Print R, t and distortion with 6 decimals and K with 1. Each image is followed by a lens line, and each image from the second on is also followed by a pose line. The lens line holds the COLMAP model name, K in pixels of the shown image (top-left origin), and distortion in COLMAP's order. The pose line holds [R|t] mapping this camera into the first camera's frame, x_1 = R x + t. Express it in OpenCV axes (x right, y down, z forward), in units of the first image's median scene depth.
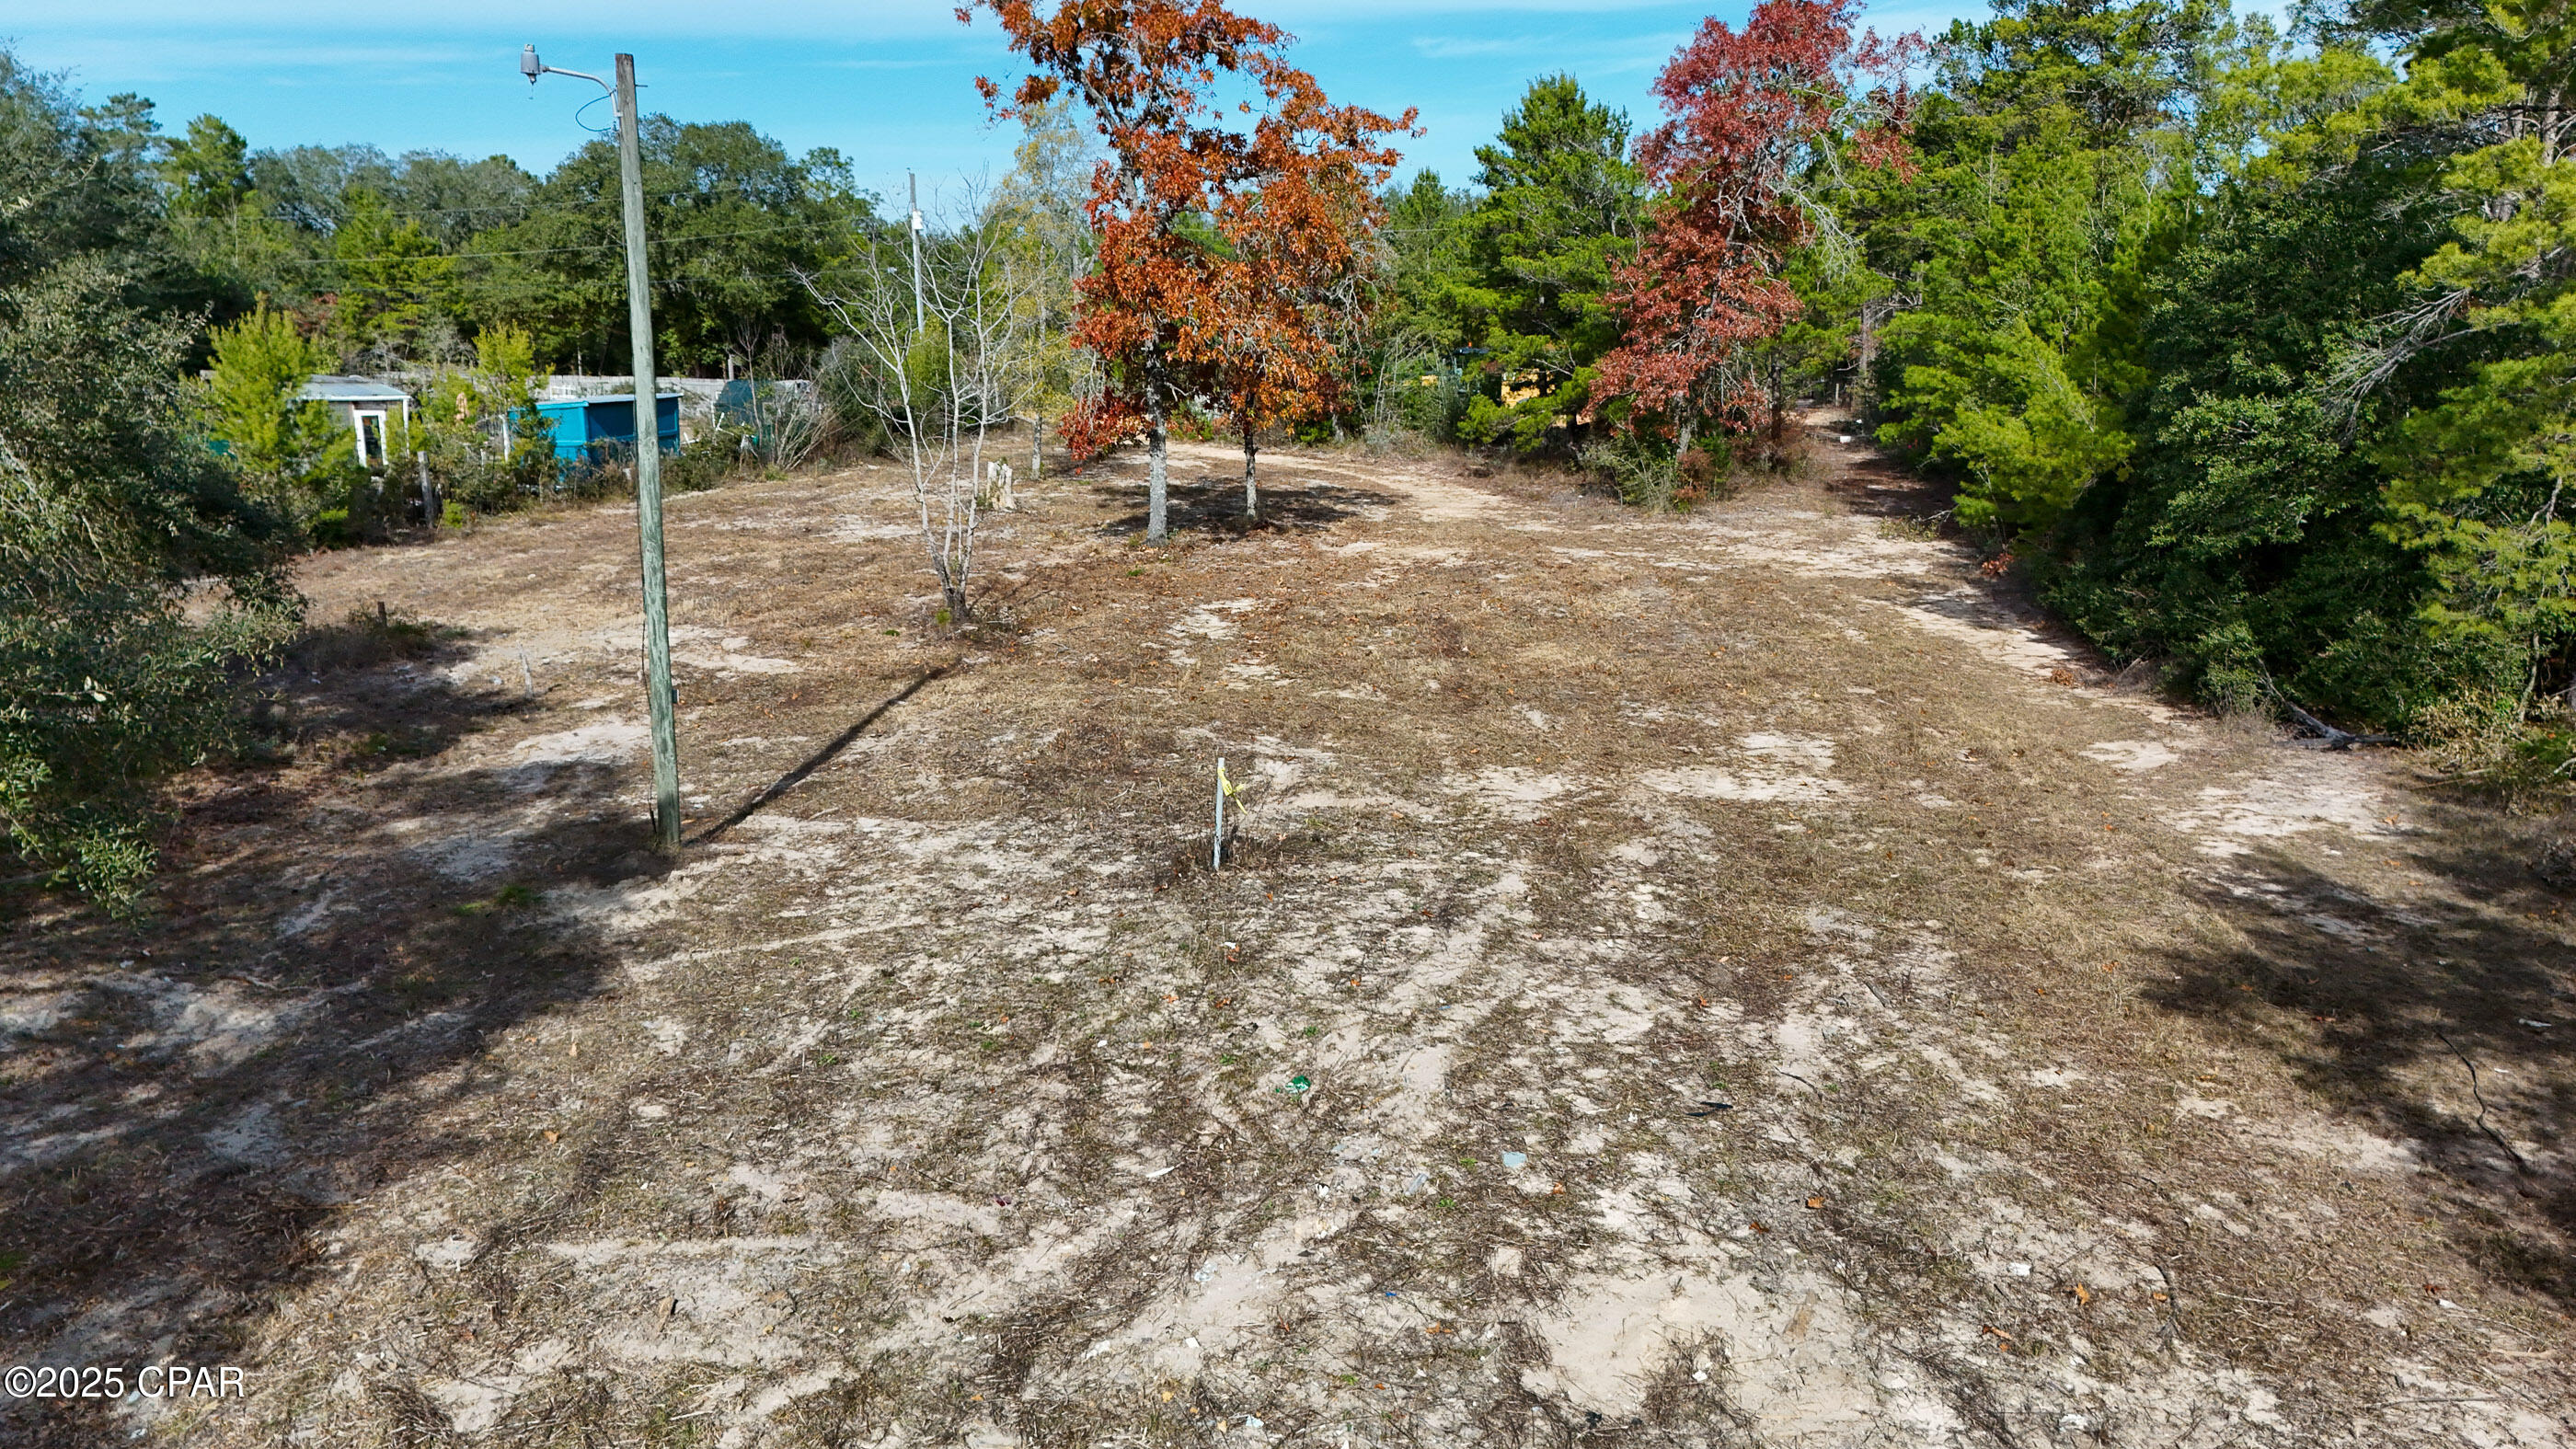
lens RADIAL K [[1878.5, 0, 1280.4], [0, 1878.5, 732.4], [0, 0, 1]] dist [0.074917, -0.071863]
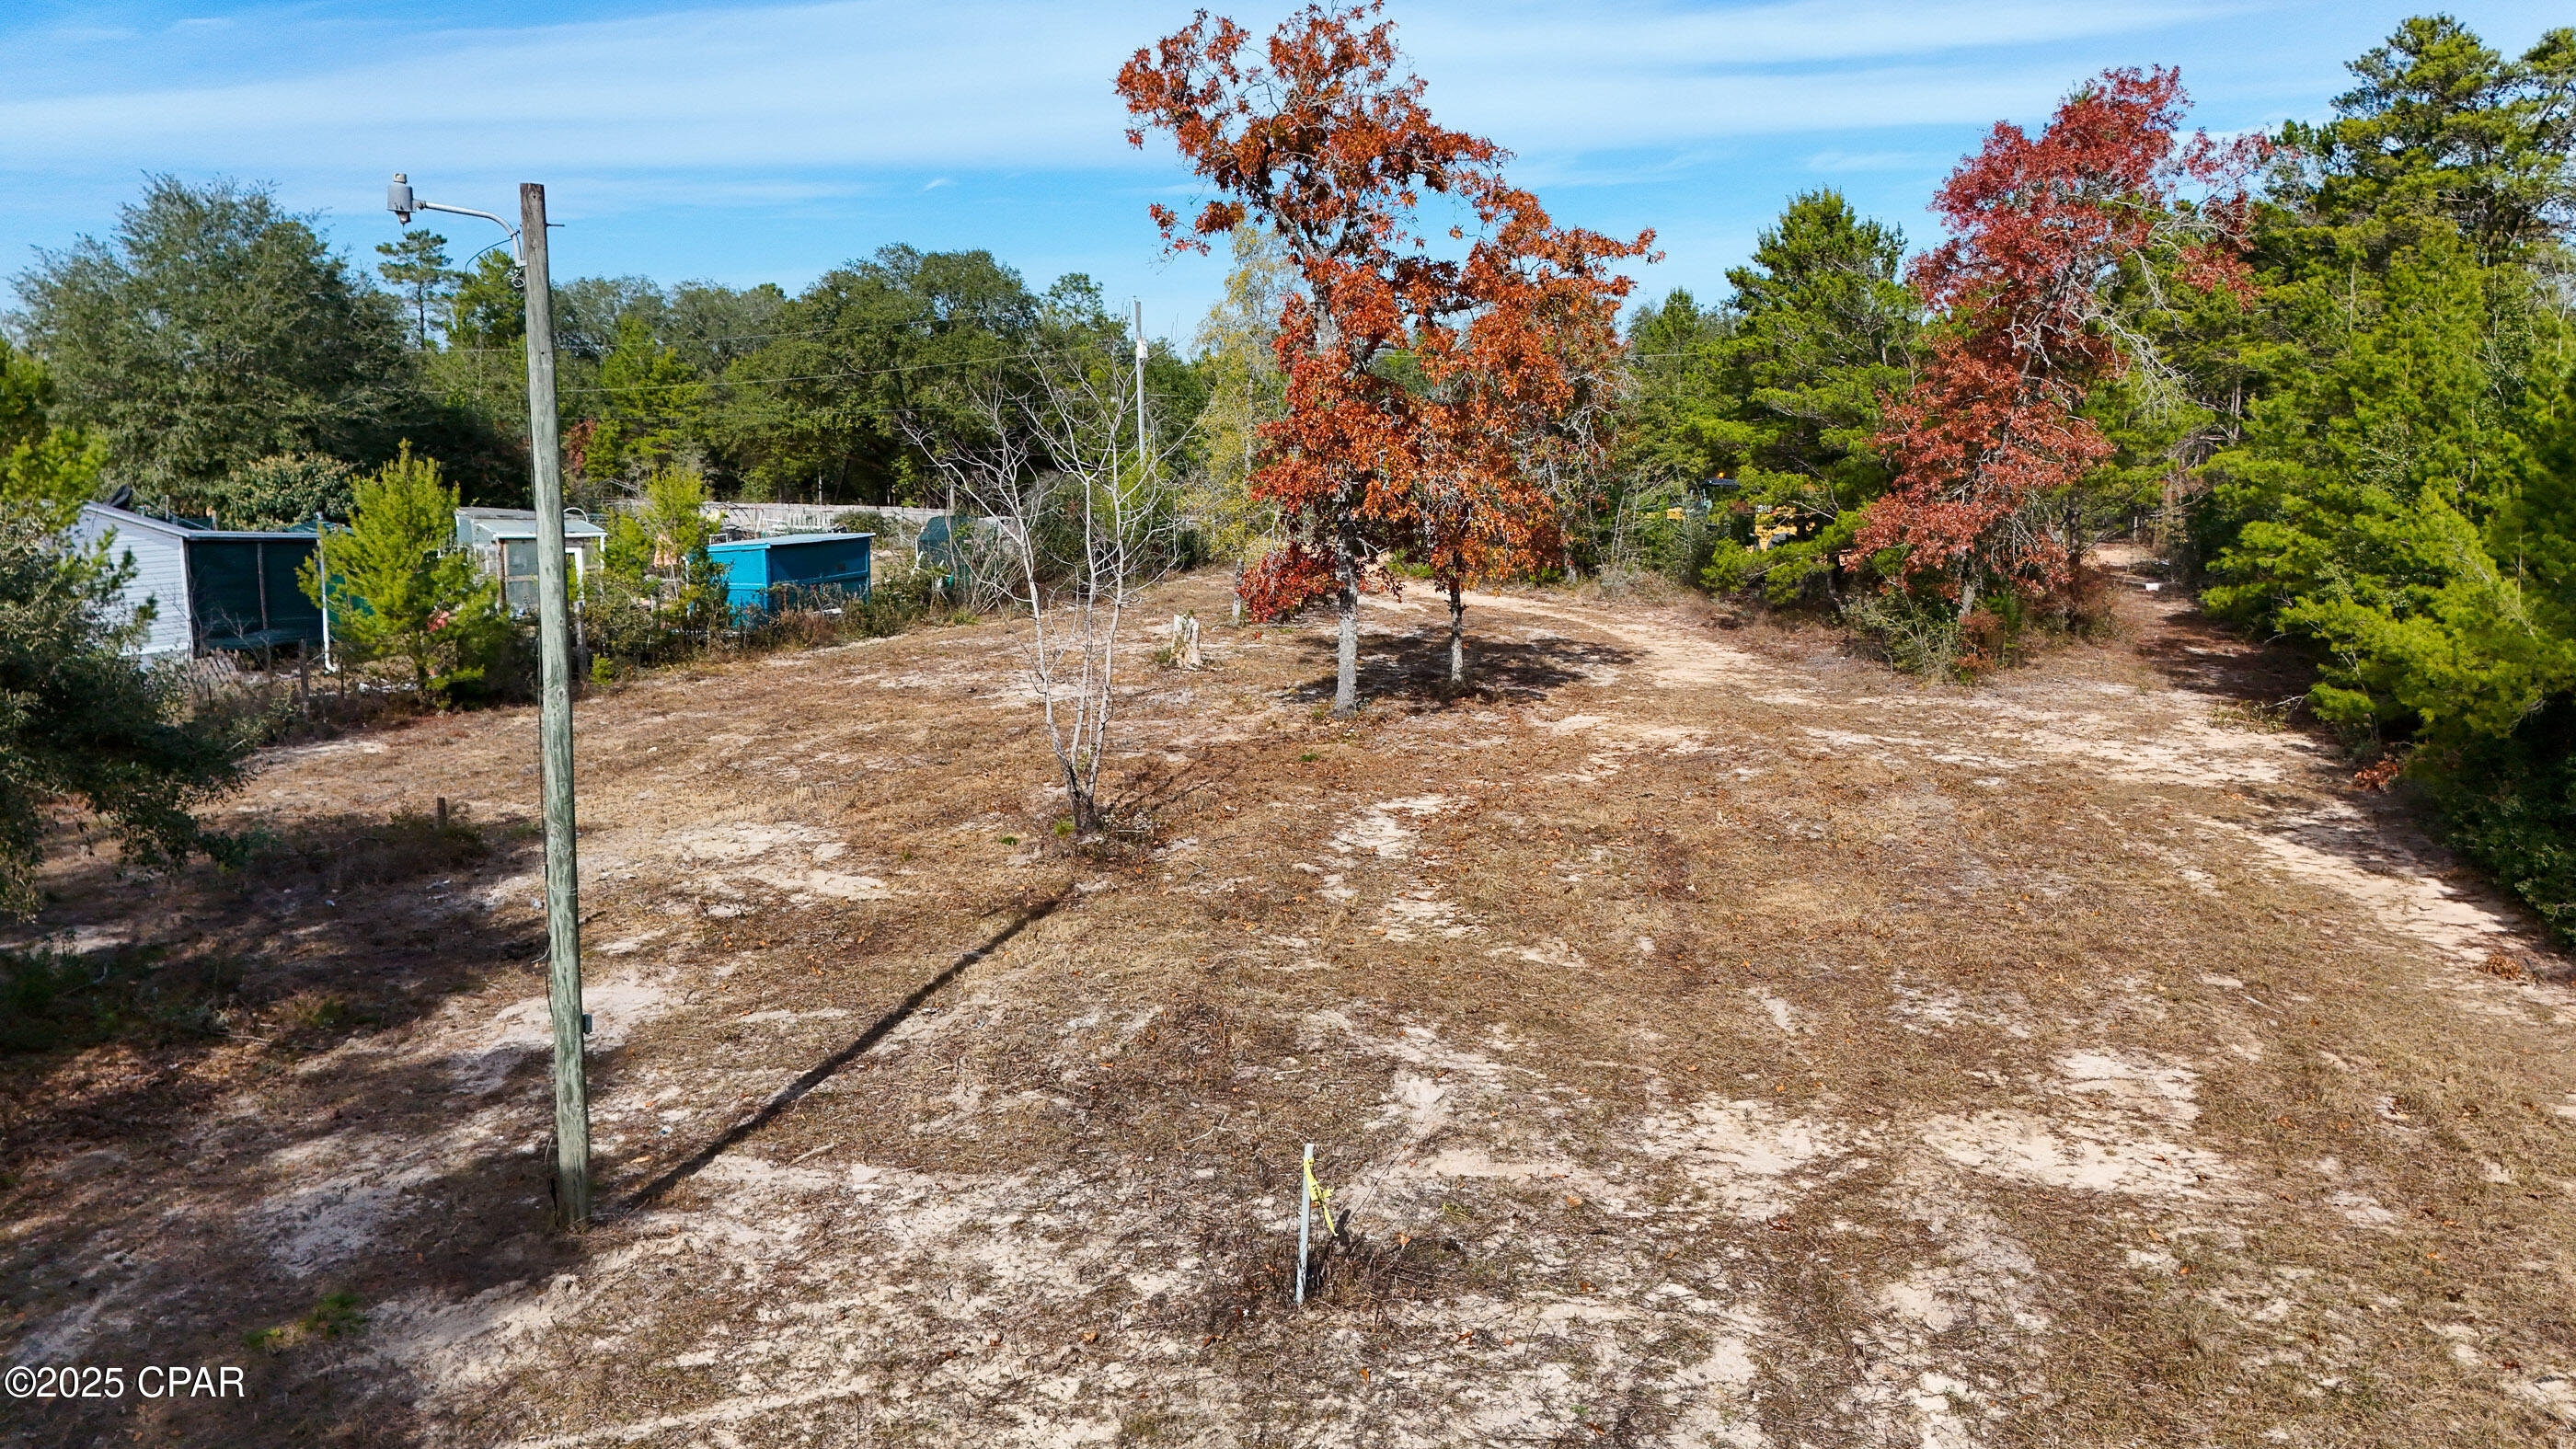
lens RADIAL K [[1878.5, 0, 1280.4], [0, 1878.5, 732.4], [0, 0, 1]] dist [0.074917, -0.071863]
pose [[0.991230, 0.022526, -0.130212, 0.023838], [-0.030000, 0.997995, -0.055728, -0.052125], [0.128696, 0.059146, 0.989919, 0.148415]]
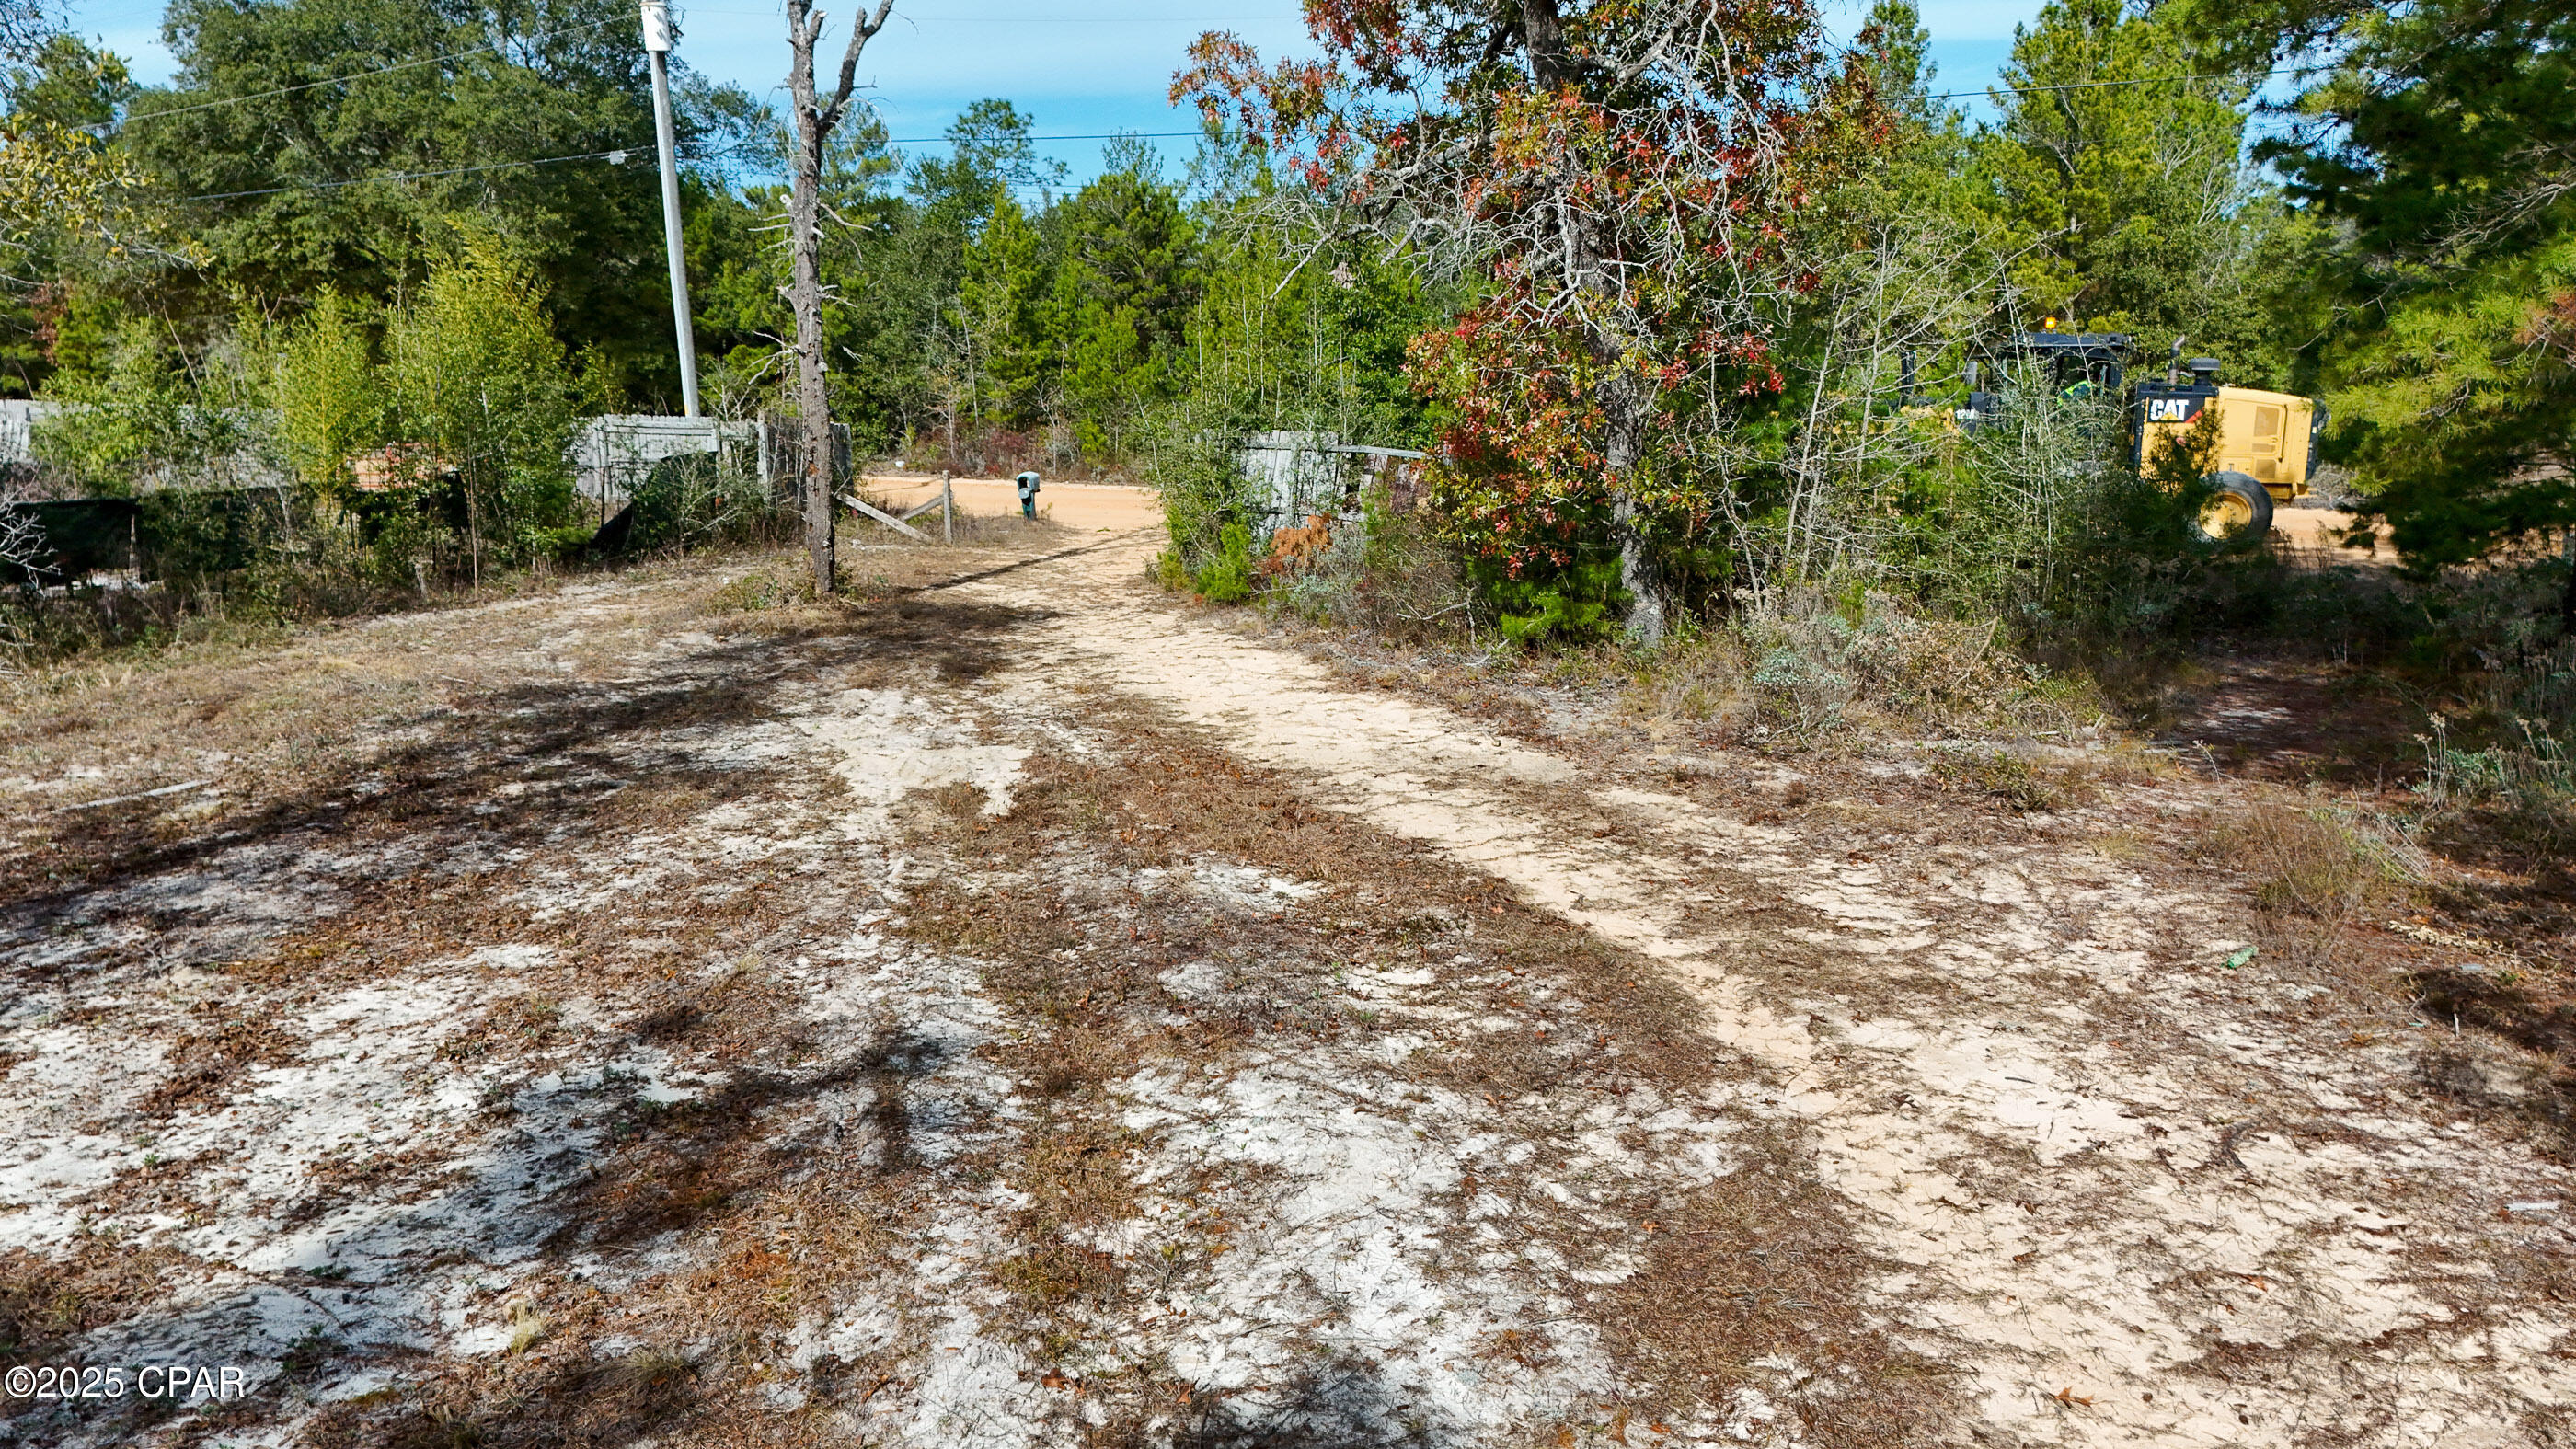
lens RADIAL K [[1878.5, 0, 1280.4], [0, 1878.5, 732.4], [0, 0, 1]] dist [0.074917, -0.071863]
pose [[0.980493, 0.029970, -0.194257, 0.068272], [-0.033703, 0.999305, -0.015941, -0.282346], [0.193644, 0.022177, 0.980821, 1.511692]]
